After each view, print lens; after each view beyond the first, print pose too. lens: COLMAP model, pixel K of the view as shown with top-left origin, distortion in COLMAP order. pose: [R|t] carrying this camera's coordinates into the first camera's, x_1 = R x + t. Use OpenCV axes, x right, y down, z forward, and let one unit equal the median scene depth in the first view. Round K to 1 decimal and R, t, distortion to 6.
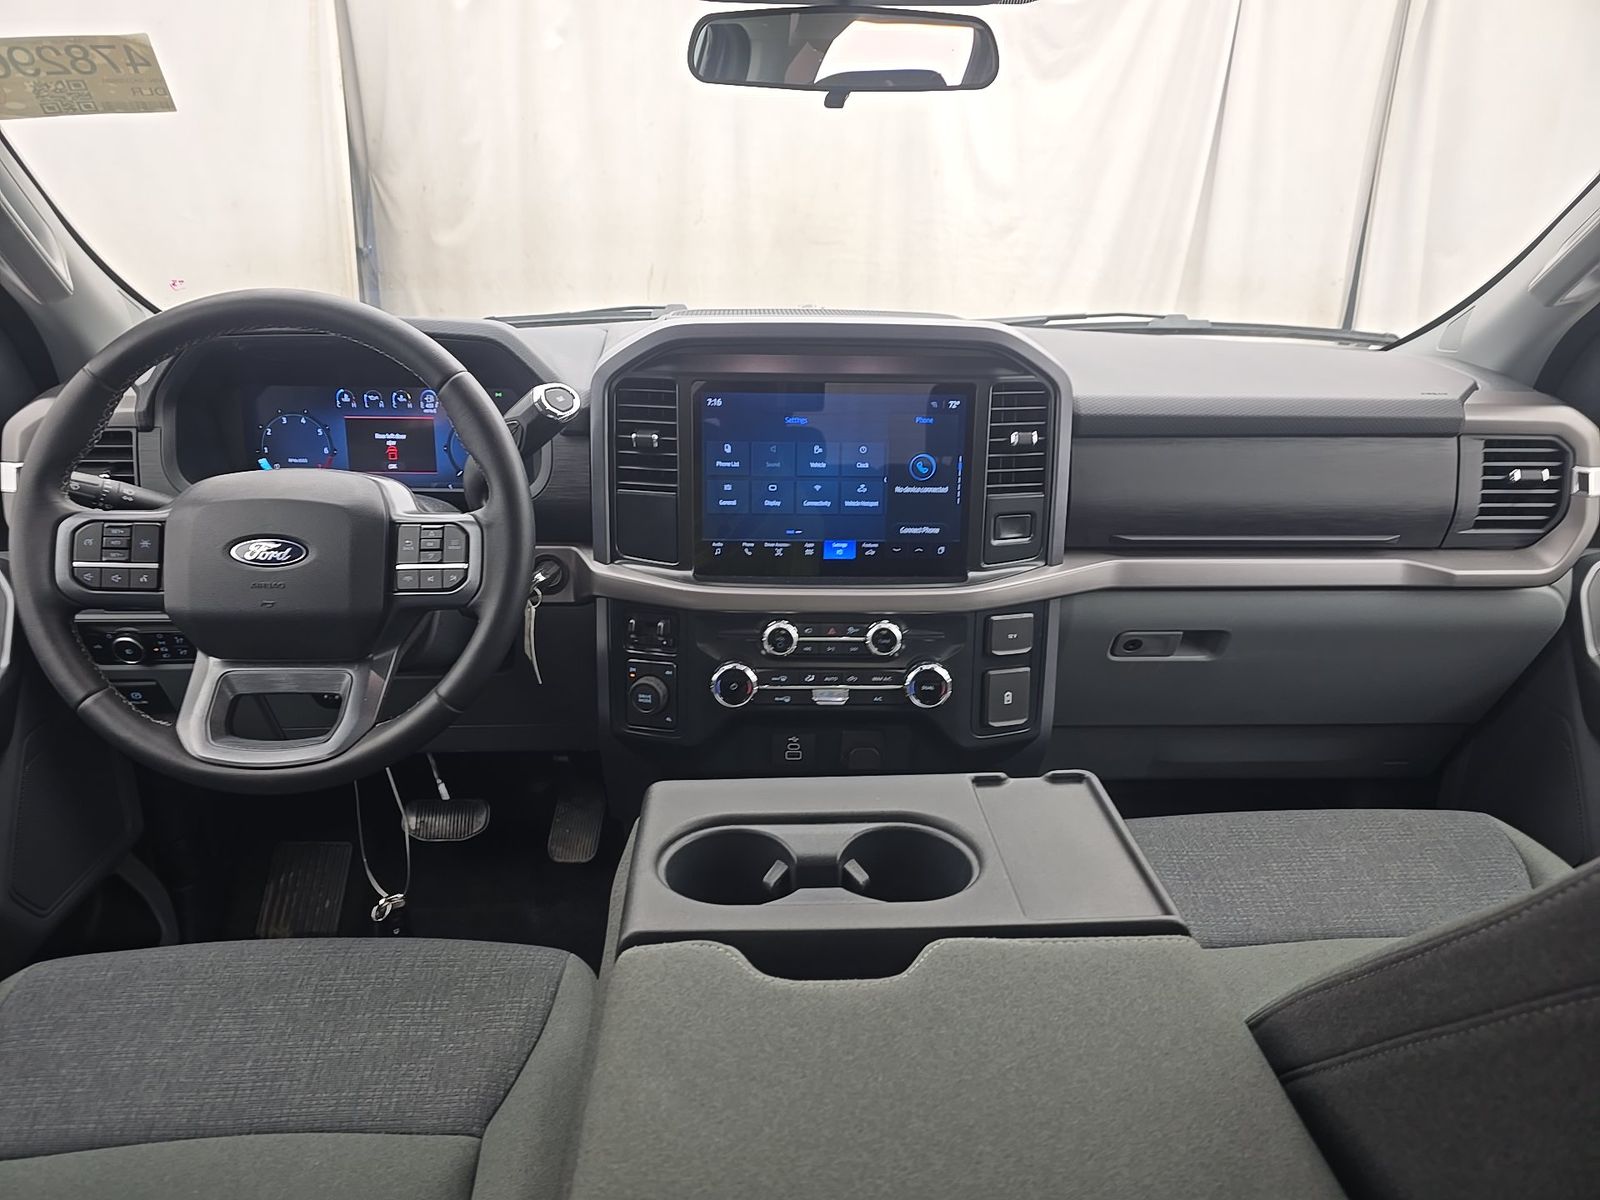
lens RADIAL K [[1074.6, 0, 800.0], [0, 1074.6, 600.0], [0, 0, 1]] dist [0.055588, -0.042678]
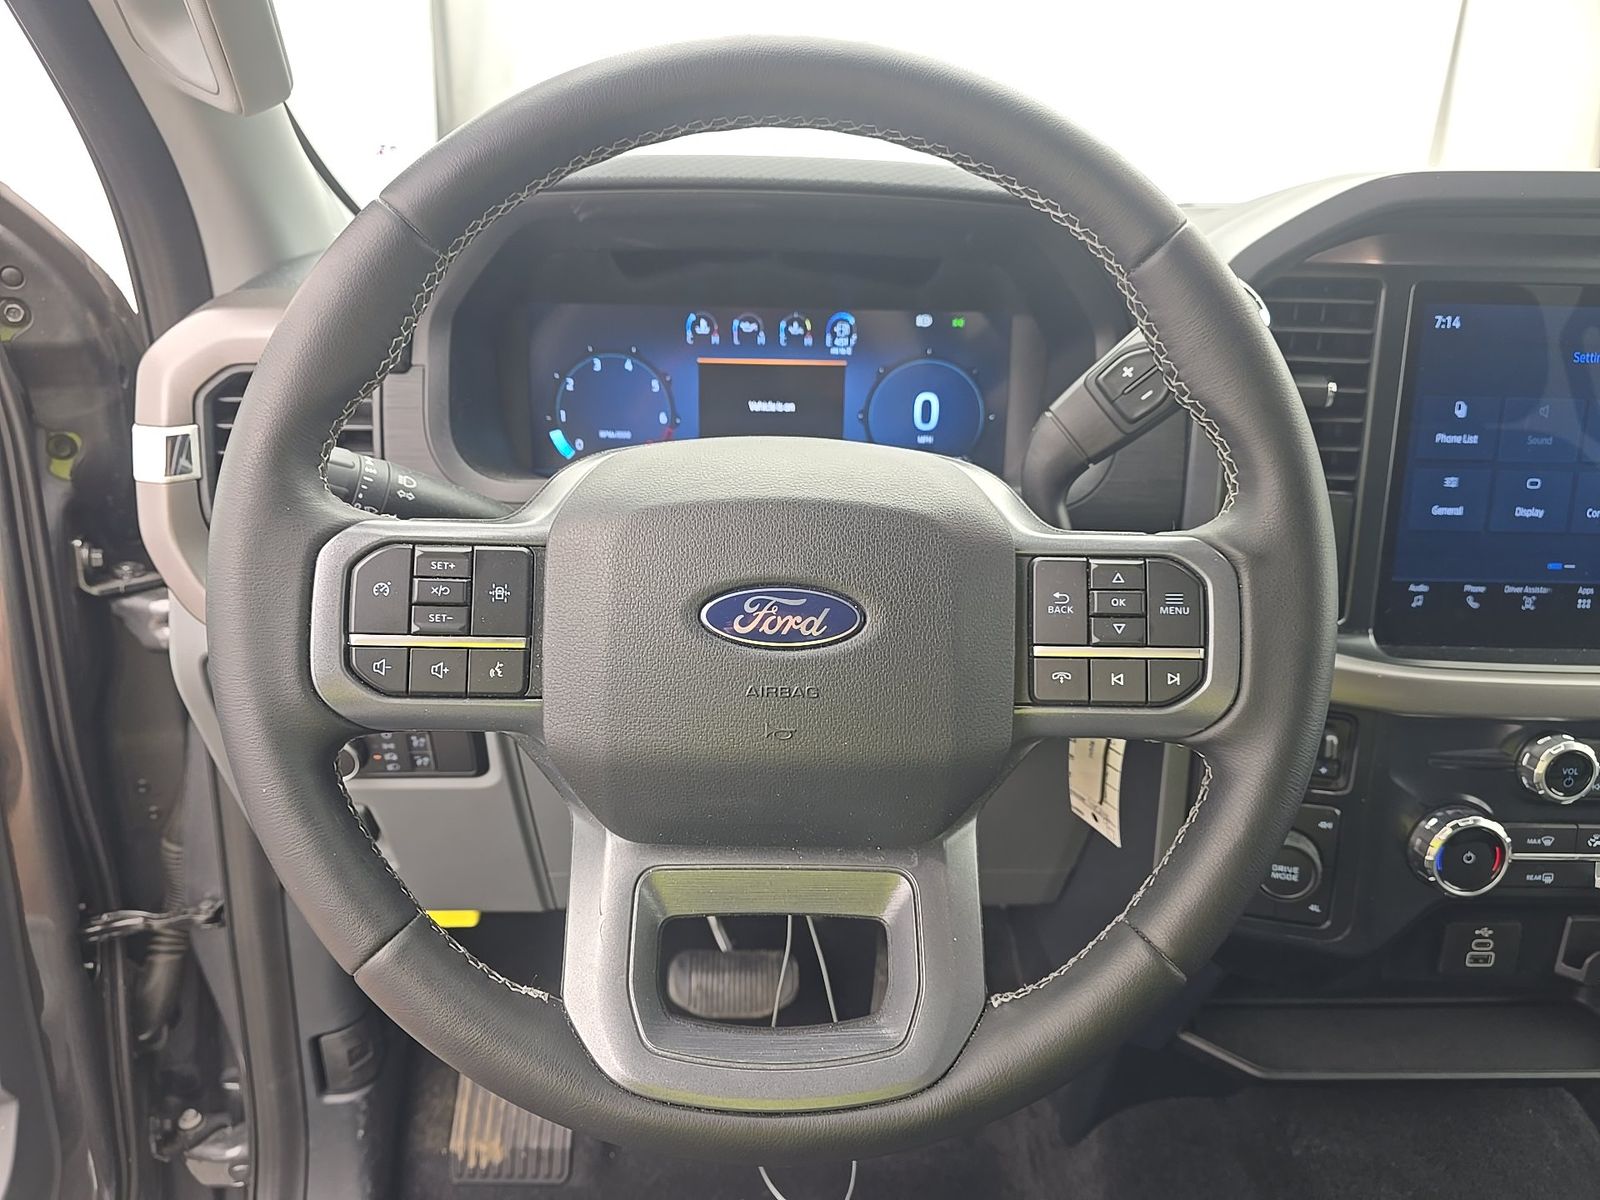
lens RADIAL K [[1087.8, 0, 800.0], [0, 1087.8, 600.0], [0, 0, 1]] dist [0.047748, -0.040877]
pose [[0.999818, 0.011111, -0.015533, -0.447090], [-0.011243, 0.999901, -0.008442, -0.044475], [0.015438, 0.008615, 0.999844, 0.523647]]
